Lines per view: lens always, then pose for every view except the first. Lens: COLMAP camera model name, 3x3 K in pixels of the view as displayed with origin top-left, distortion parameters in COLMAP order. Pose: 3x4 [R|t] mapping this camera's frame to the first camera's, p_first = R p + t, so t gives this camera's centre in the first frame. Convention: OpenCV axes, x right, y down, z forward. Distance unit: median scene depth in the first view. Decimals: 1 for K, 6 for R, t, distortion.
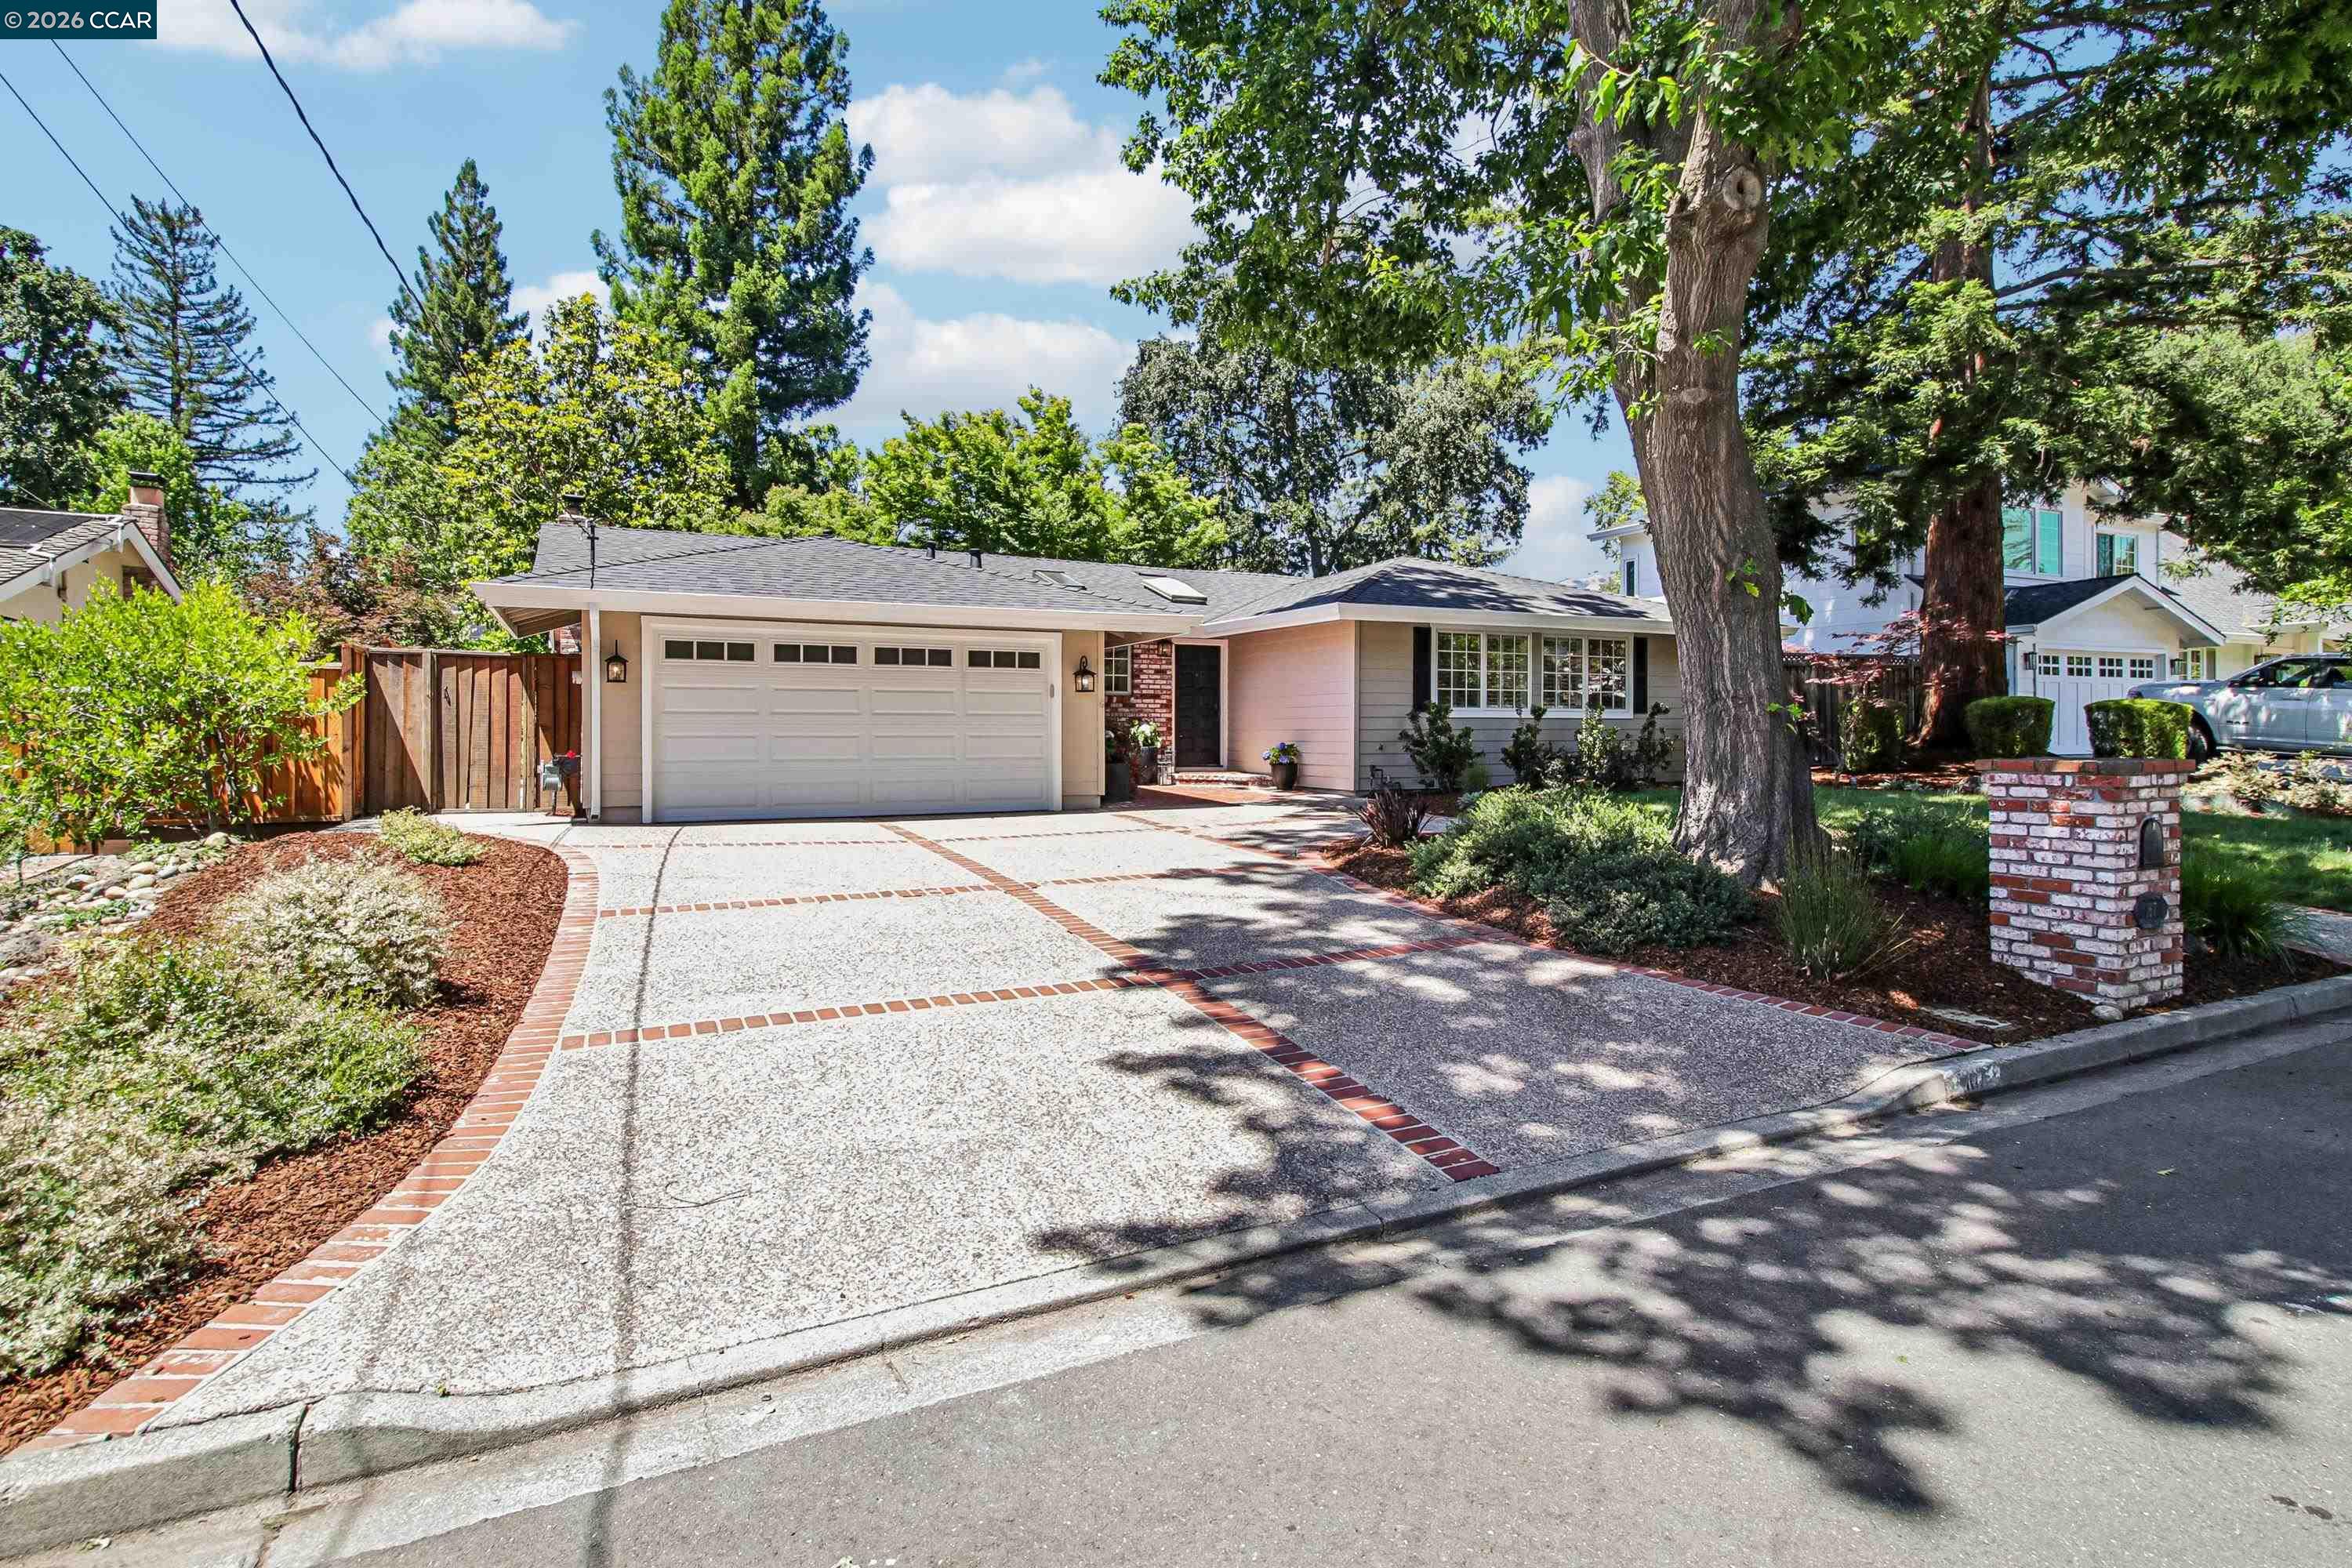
lens RADIAL K [[1207.8, 0, 1176.1], [0, 1207.8, 741.8], [0, 0, 1]] dist [0.023519, -0.014887]
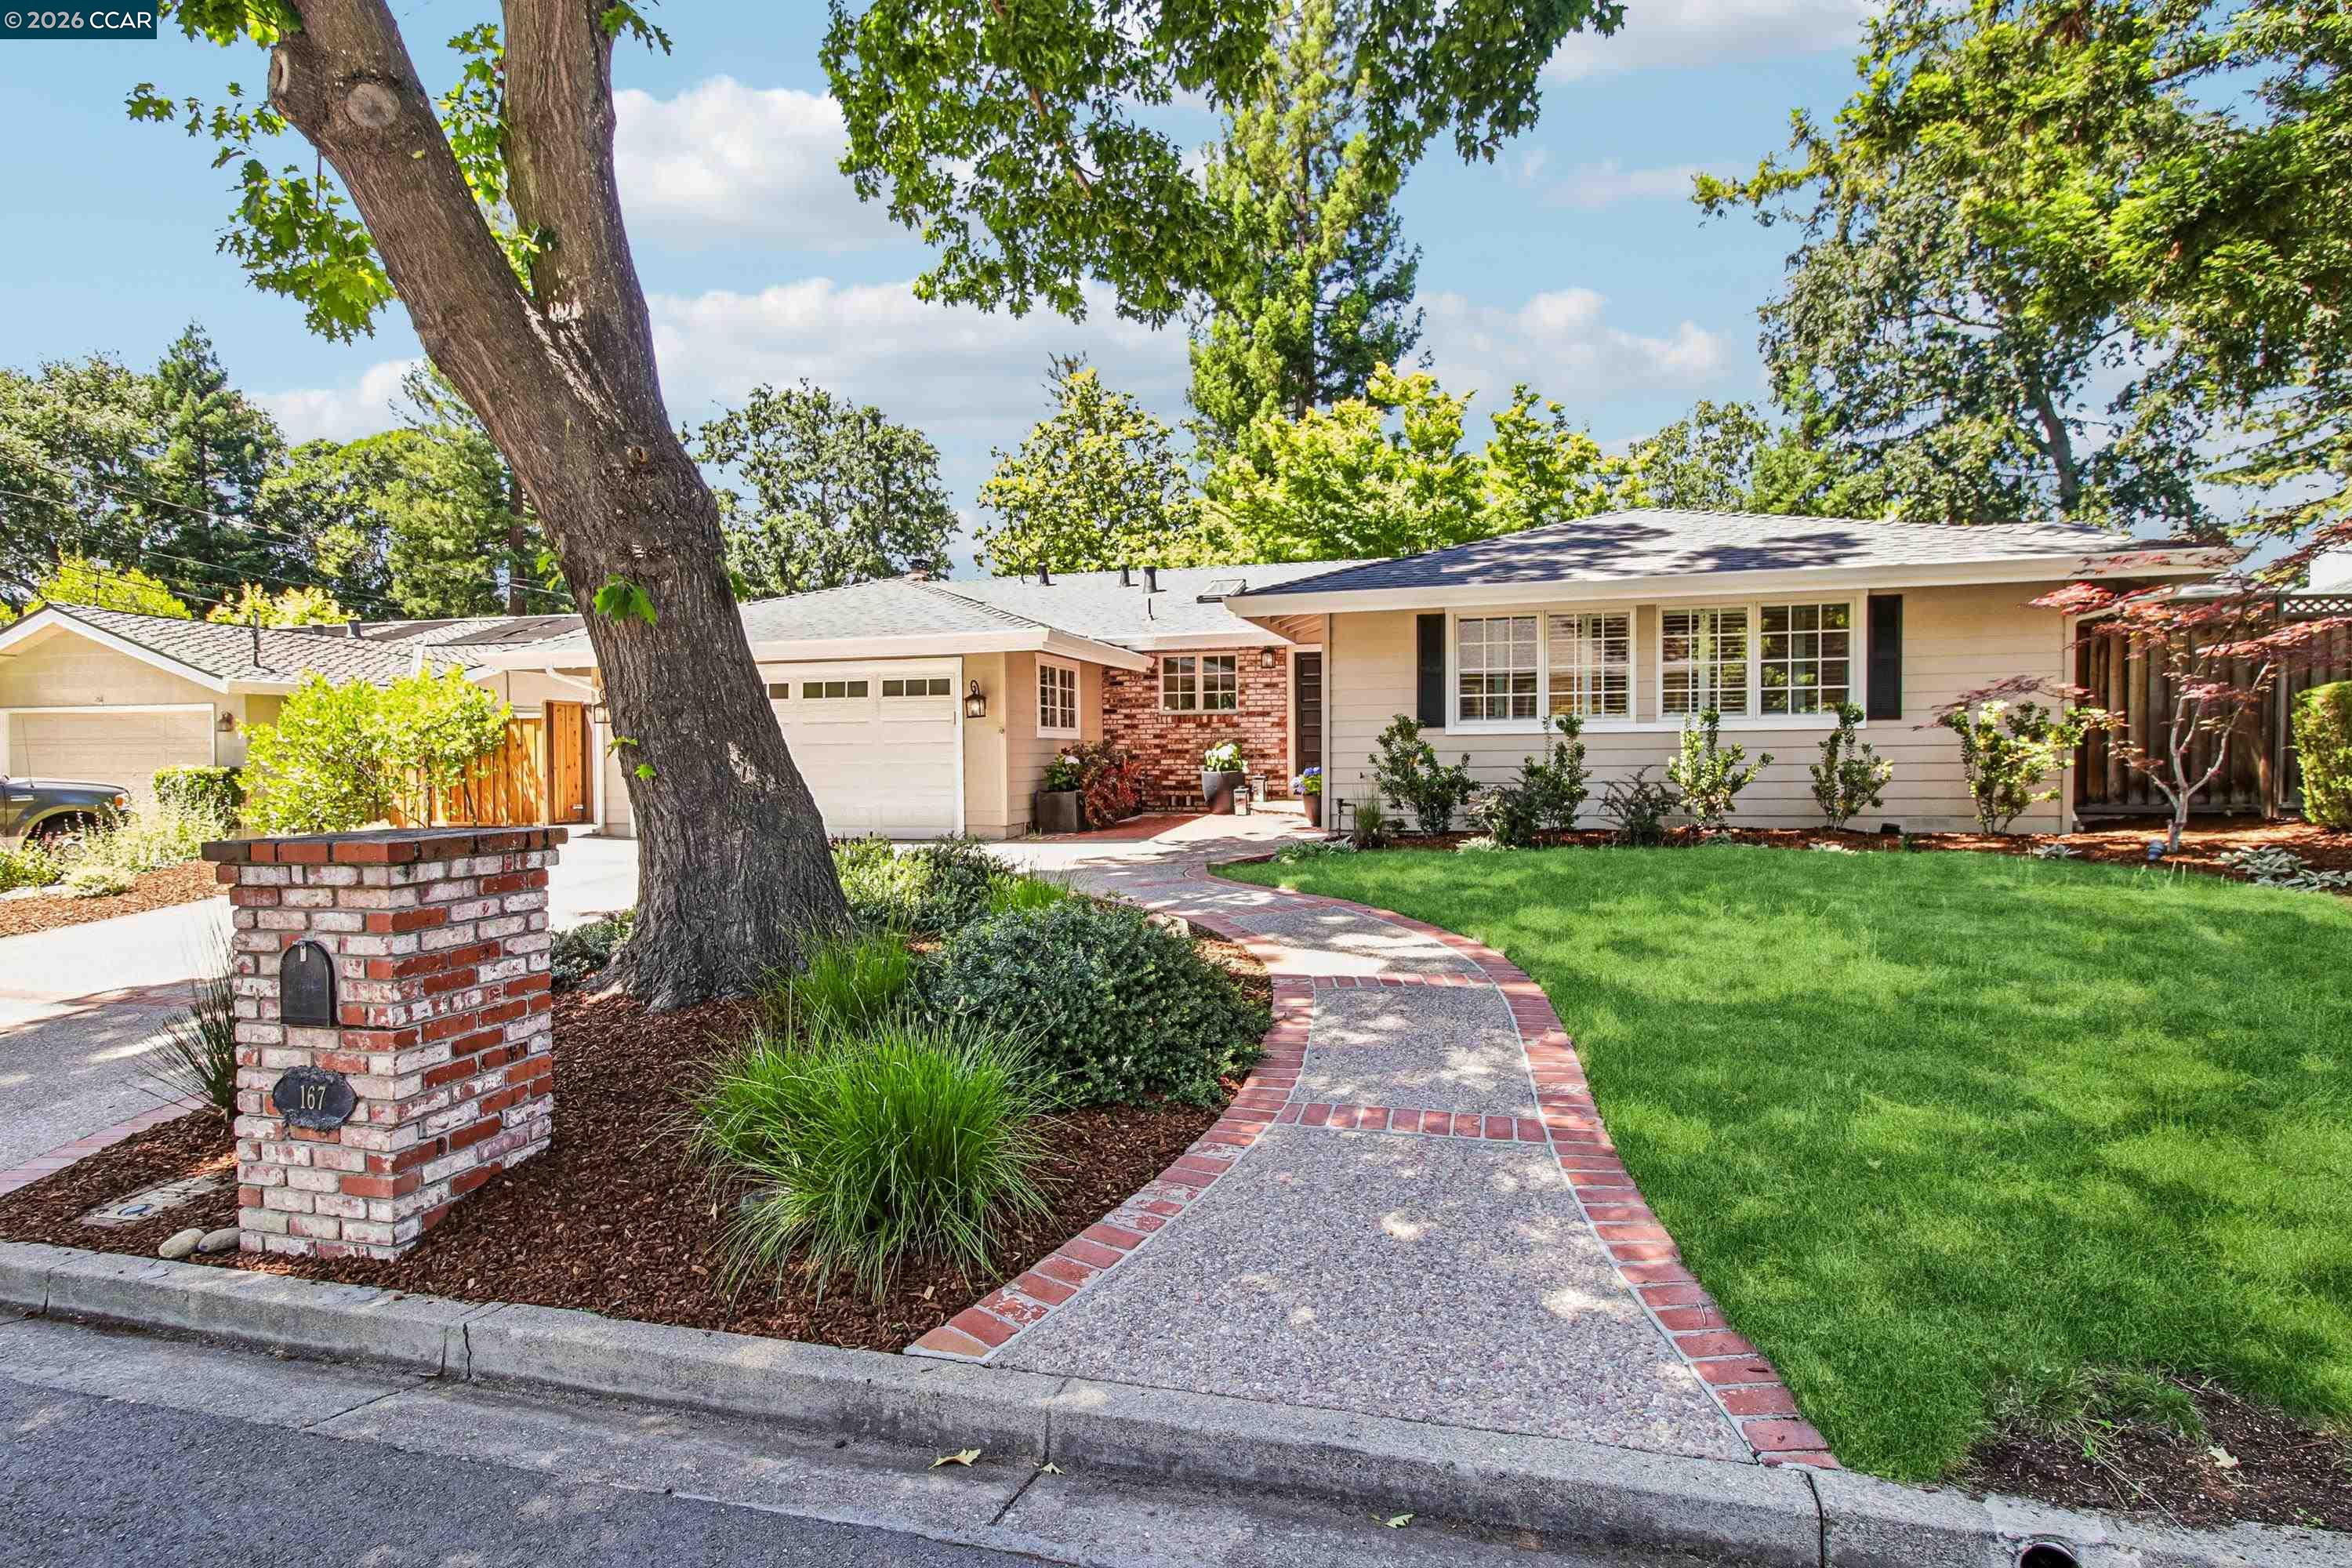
lens RADIAL K [[1214.7, 0, 1159.5], [0, 1214.7, 778.2], [0, 0, 1]] dist [0.026331, -0.020110]
pose [[0.739904, 0.007654, -0.672669, 0.350881], [0.007008, 0.999793, 0.019083, -0.005500], [0.672676, -0.018834, 0.739697, 0.197530]]
